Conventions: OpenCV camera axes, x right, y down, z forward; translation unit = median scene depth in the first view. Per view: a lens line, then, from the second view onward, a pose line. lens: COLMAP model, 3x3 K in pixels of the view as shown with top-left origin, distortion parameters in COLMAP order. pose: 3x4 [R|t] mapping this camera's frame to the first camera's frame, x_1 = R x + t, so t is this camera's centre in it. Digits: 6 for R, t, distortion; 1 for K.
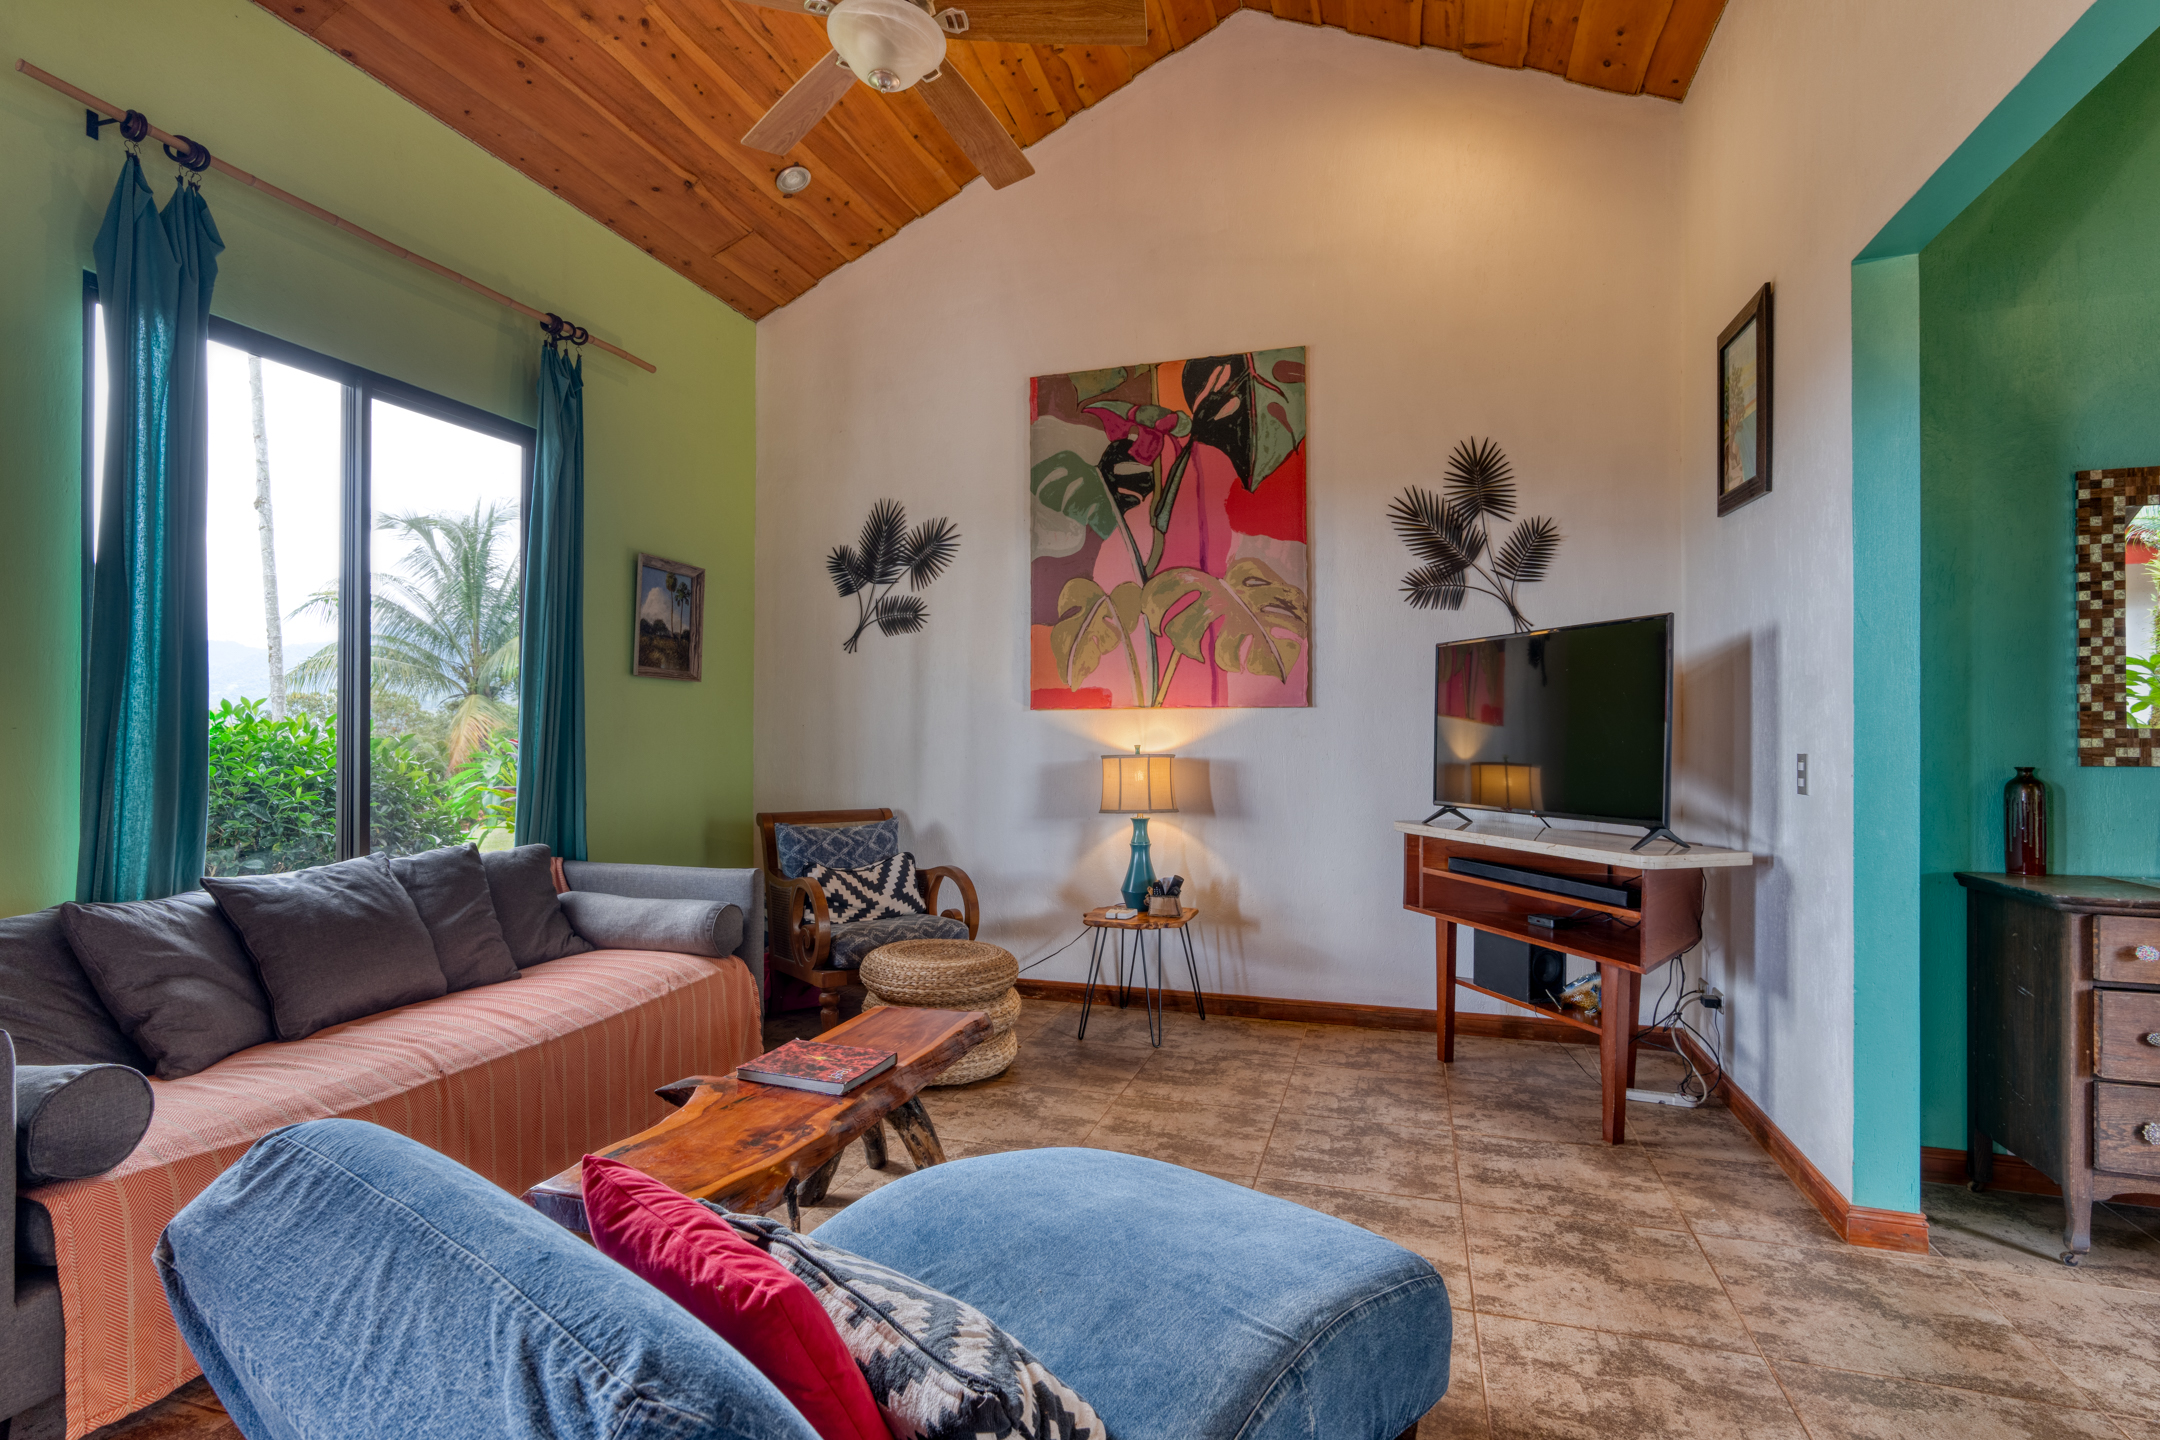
lens RADIAL K [[1049.5, 0, 1090.7], [0, 1049.5, 716.7], [0, 0, 1]] dist [-0.007148, 0.003834]
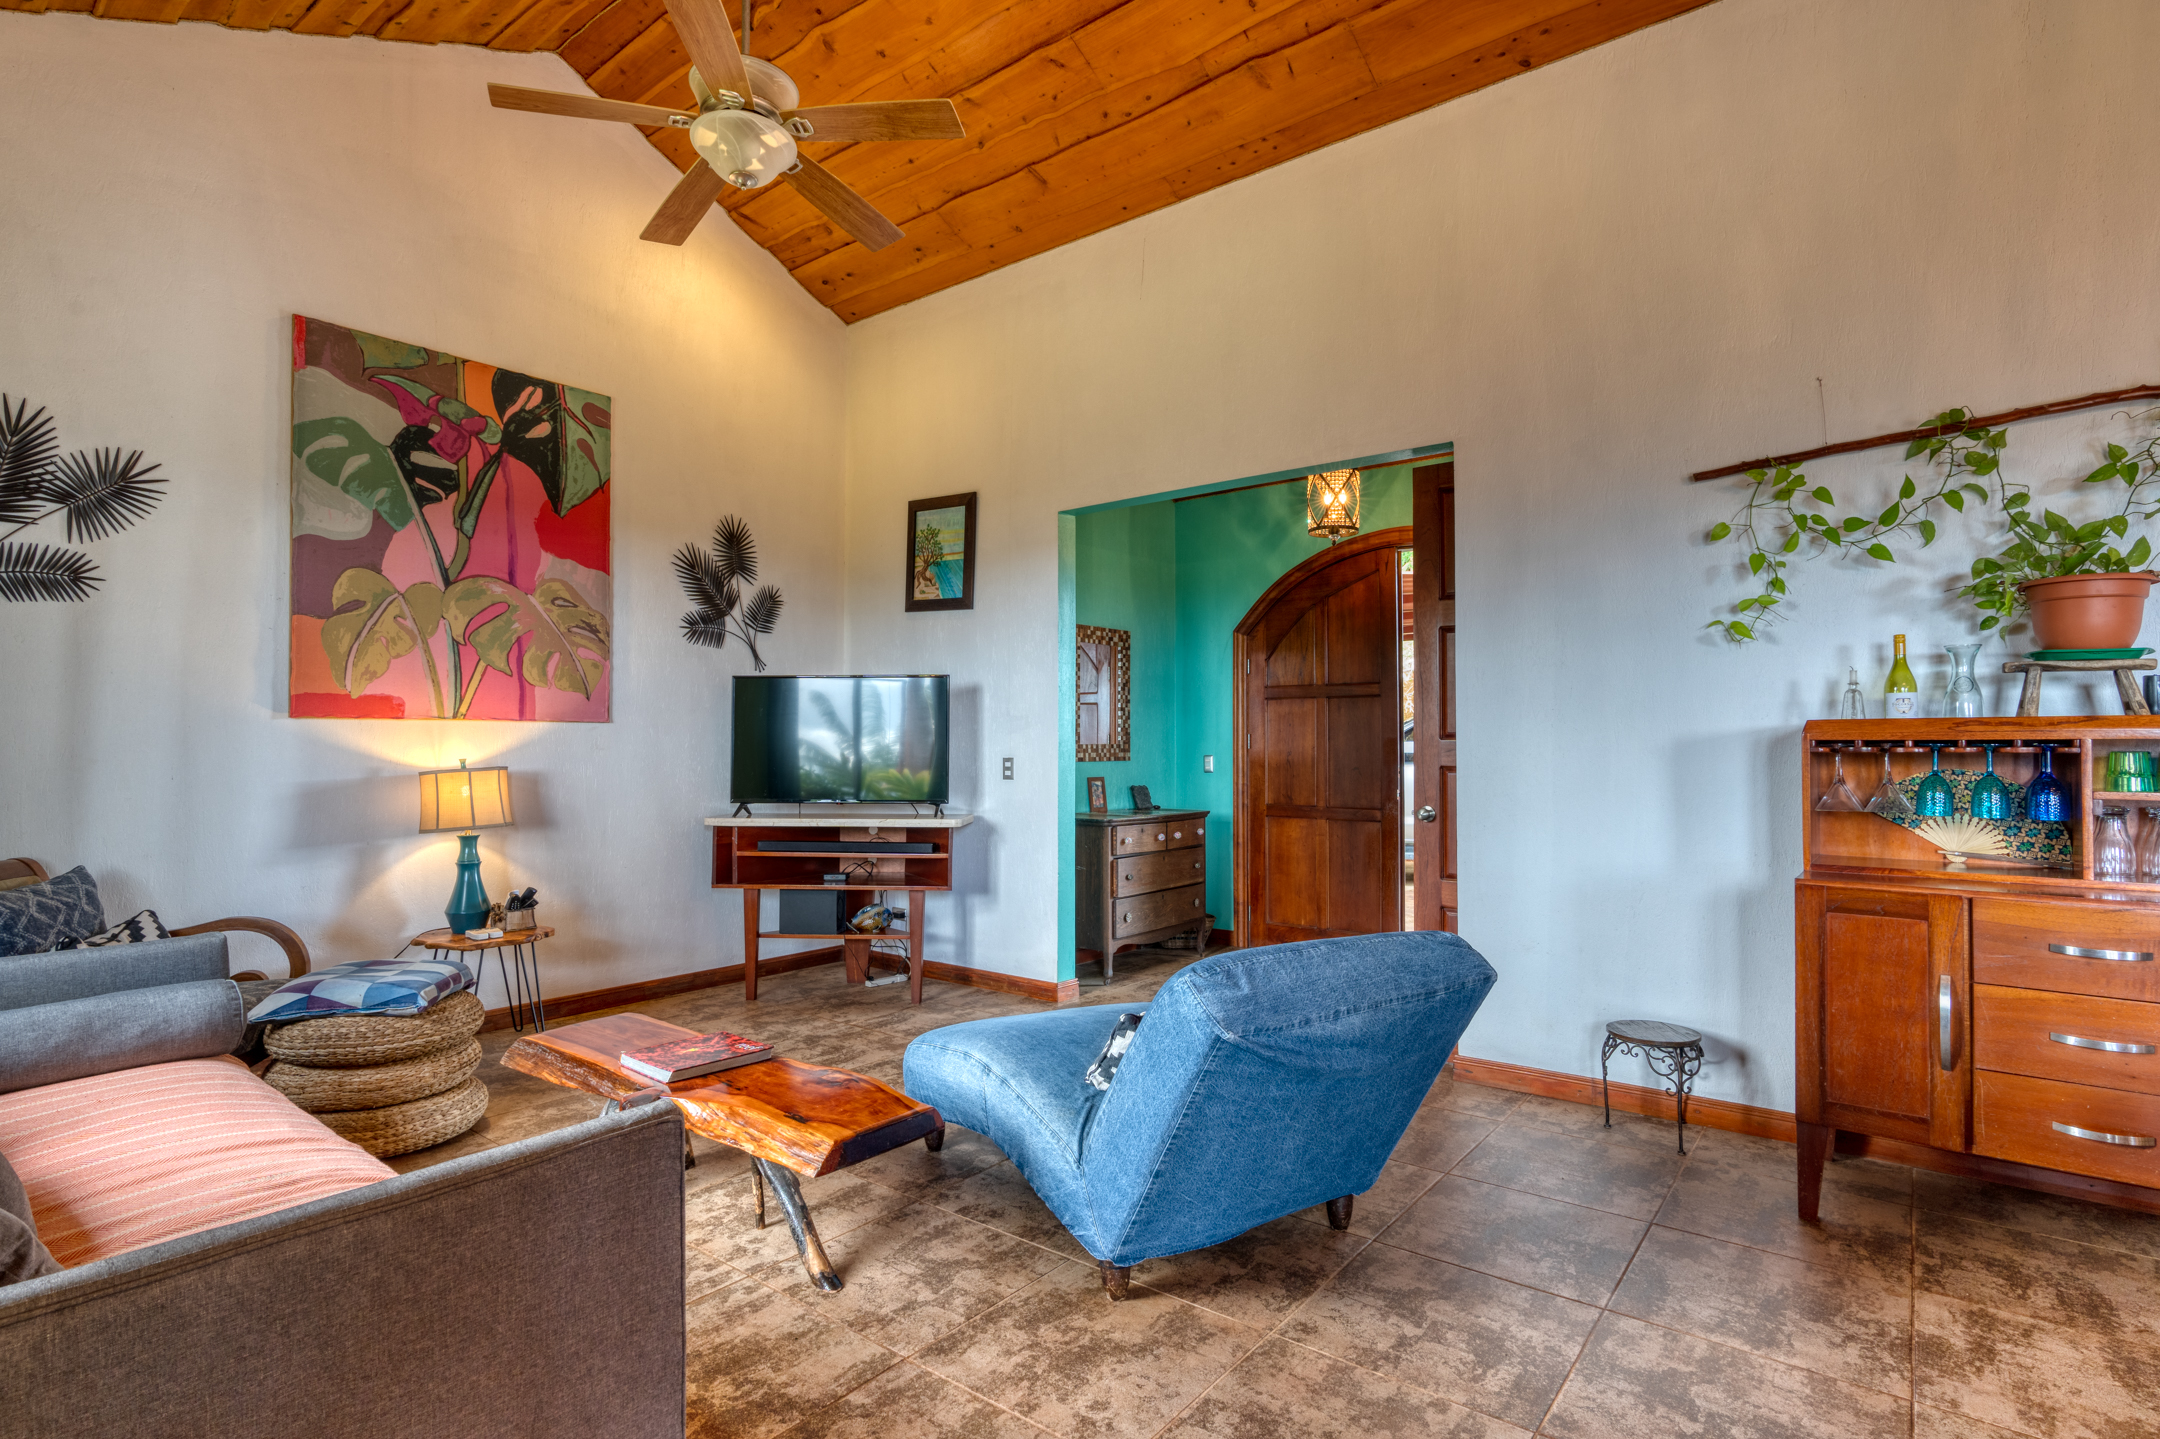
lens RADIAL K [[1049.5, 0, 1060.9], [0, 1049.5, 710.8], [0, 0, 1]] dist [-0.007148, 0.003834]
pose [[0.363990, 0.031533, 0.930869, -0.632549], [-0.014101, 0.999499, -0.028344, 0.002904], [-0.931296, -0.002809, 0.364252, 0.148223]]
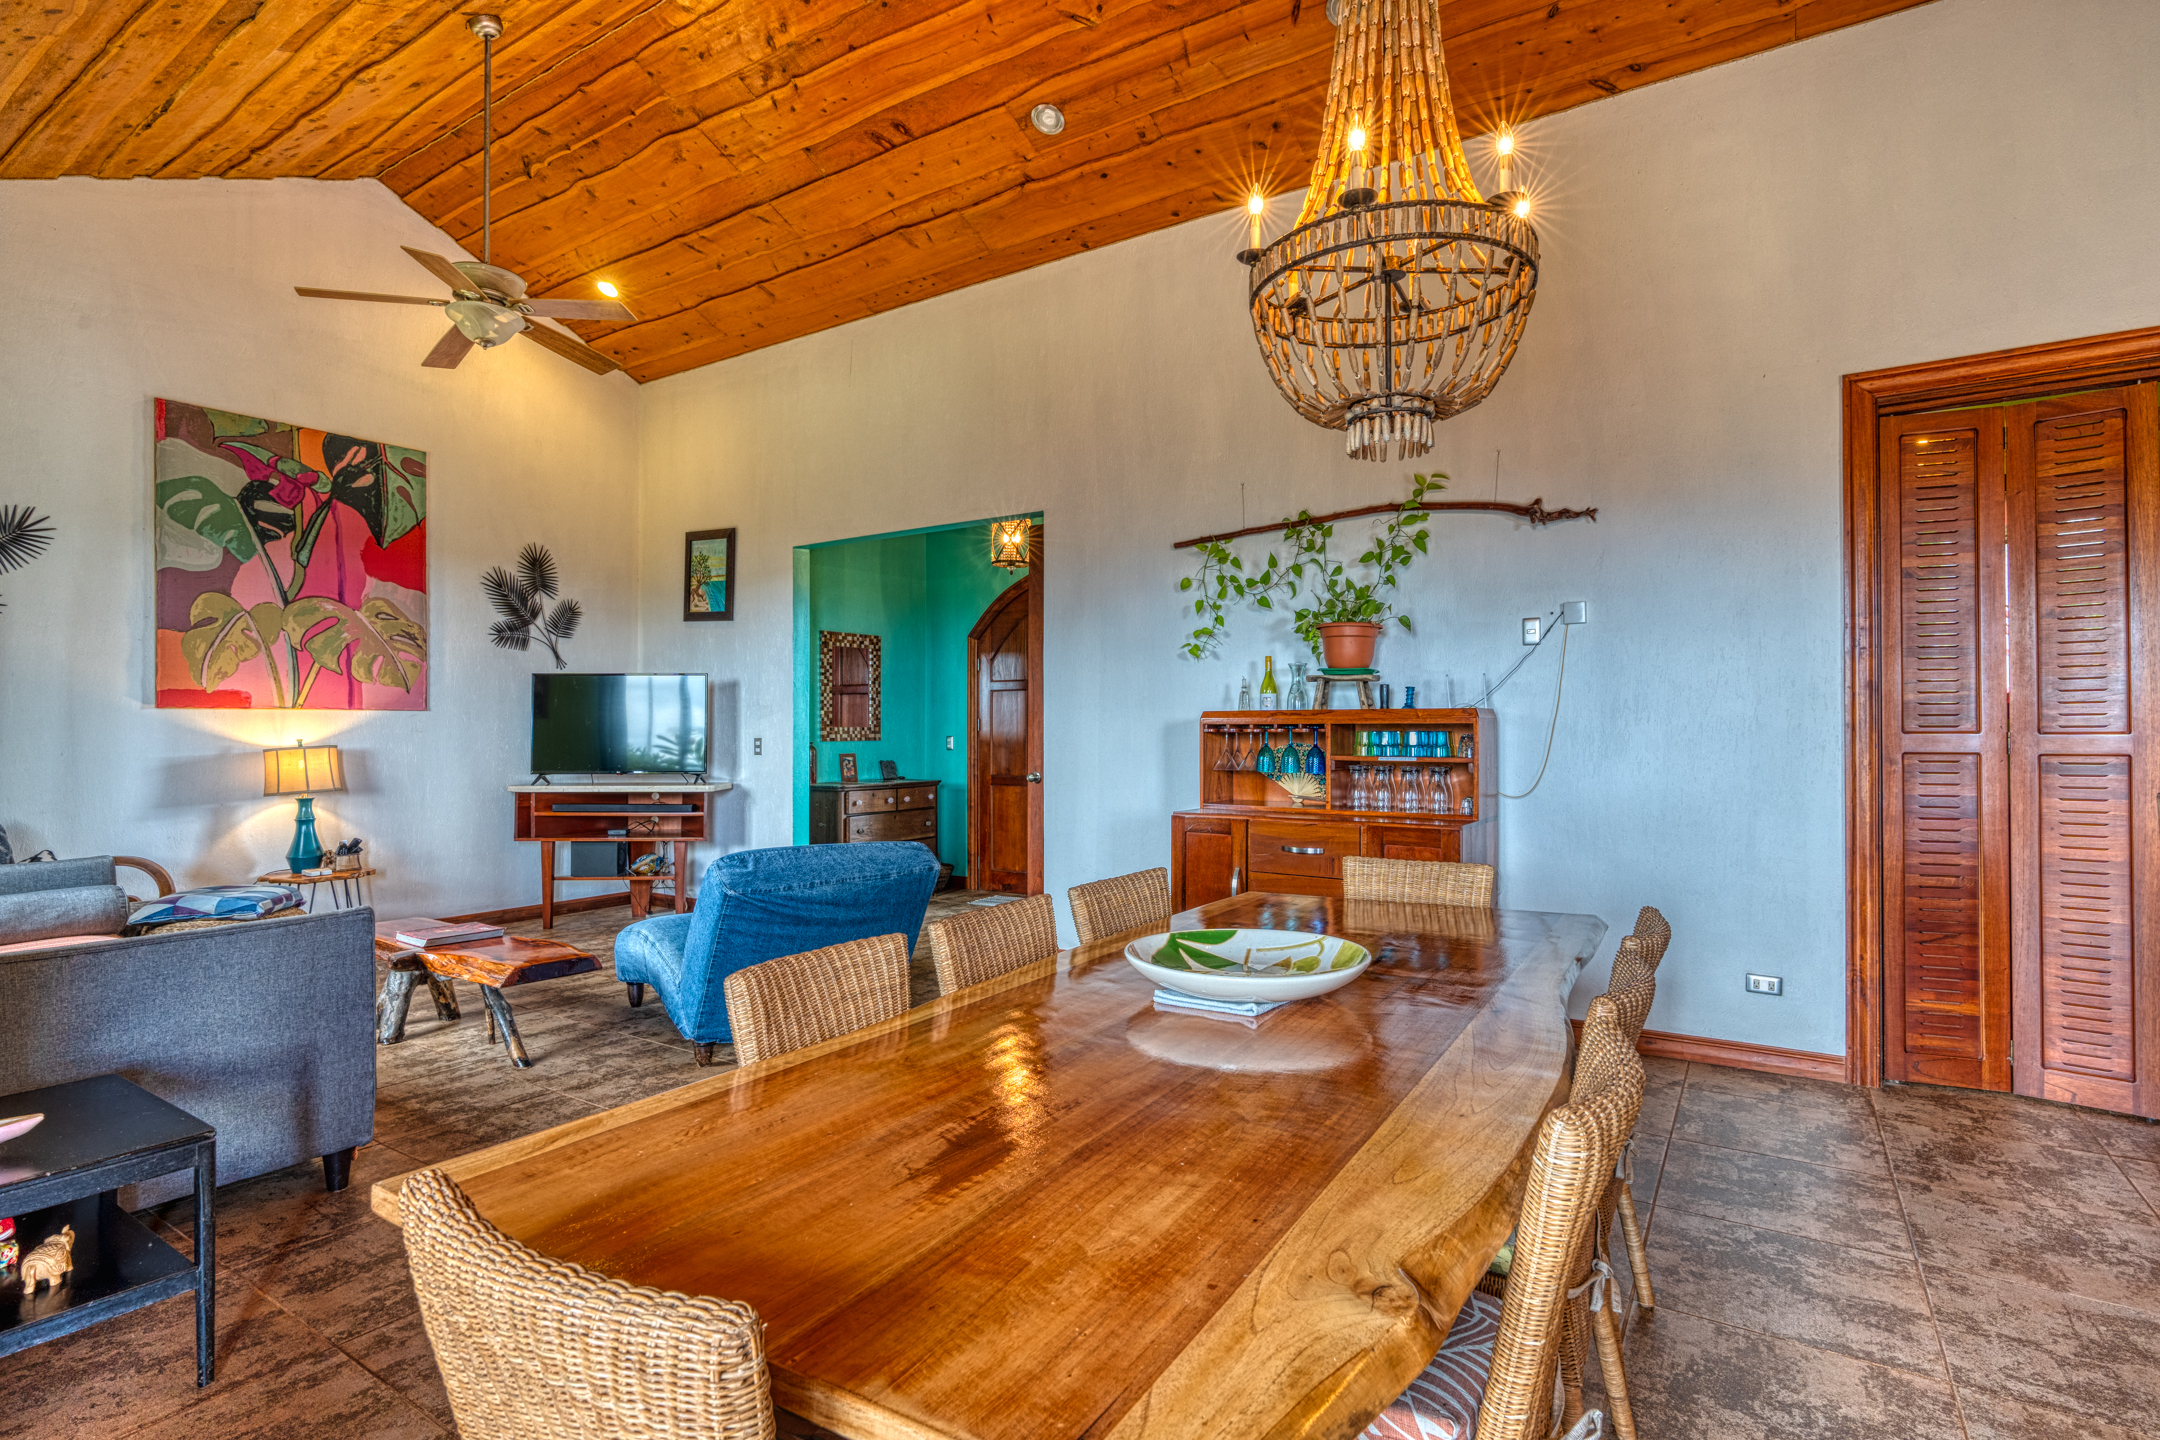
lens RADIAL K [[1049.5, 0, 1072.5], [0, 1049.5, 710.6], [0, 0, 1]] dist [-0.007148, 0.003834]
pose [[0.281239, 0.016432, 0.959497, -0.868835], [-0.013052, 0.999826, -0.013297, -0.002046], [-0.959549, -0.008784, 0.281405, -0.216587]]
